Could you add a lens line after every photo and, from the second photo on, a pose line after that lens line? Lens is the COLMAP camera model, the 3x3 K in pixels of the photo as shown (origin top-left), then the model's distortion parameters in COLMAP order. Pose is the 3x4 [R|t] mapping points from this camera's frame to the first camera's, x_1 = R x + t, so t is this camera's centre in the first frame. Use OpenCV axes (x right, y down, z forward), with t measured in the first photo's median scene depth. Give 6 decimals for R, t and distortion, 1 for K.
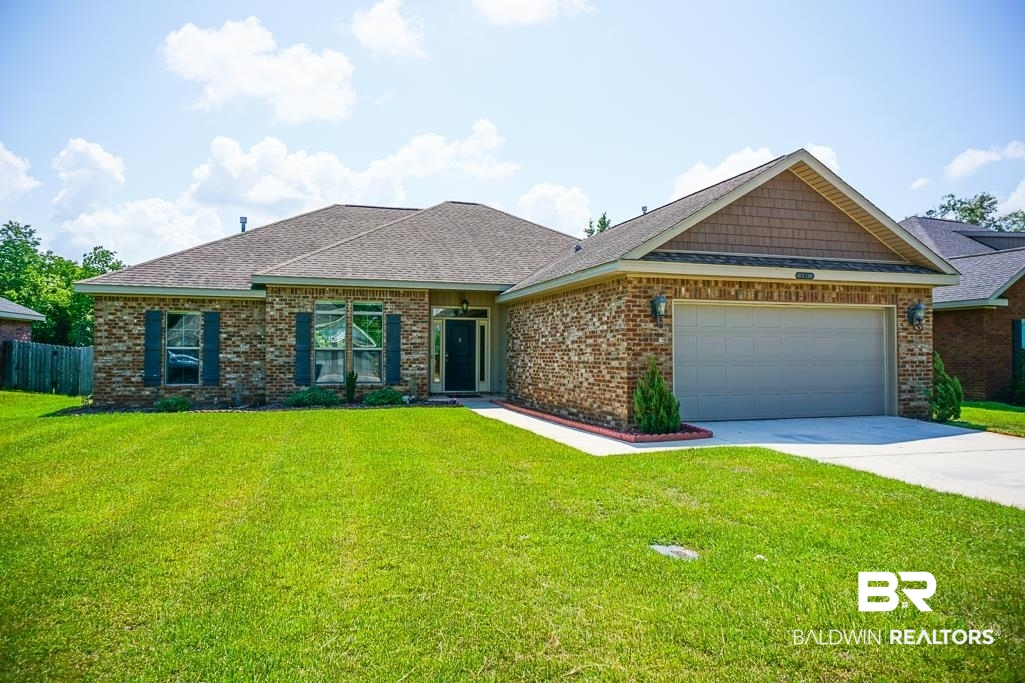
lens RADIAL K [[692.8, 0, 512.5], [0, 692.8, 341.5], [0, 0, 1]] dist [-0.047783, 0.041098]
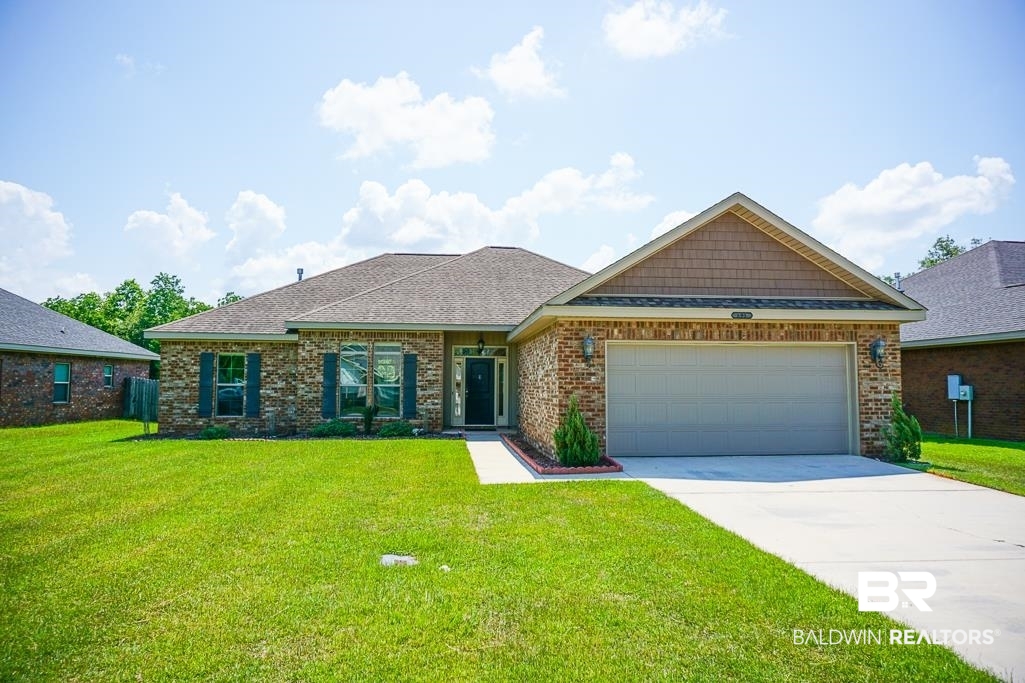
lens RADIAL K [[698.9, 0, 512.5], [0, 698.9, 341.5], [0, 0, 1]] dist [-0.033219, 0.001370]
pose [[0.979629, -0.012029, -0.200454, 0.222942], [0.002442, 0.998844, -0.048002, -0.005910], [0.200800, 0.046535, 0.978526, -0.058940]]
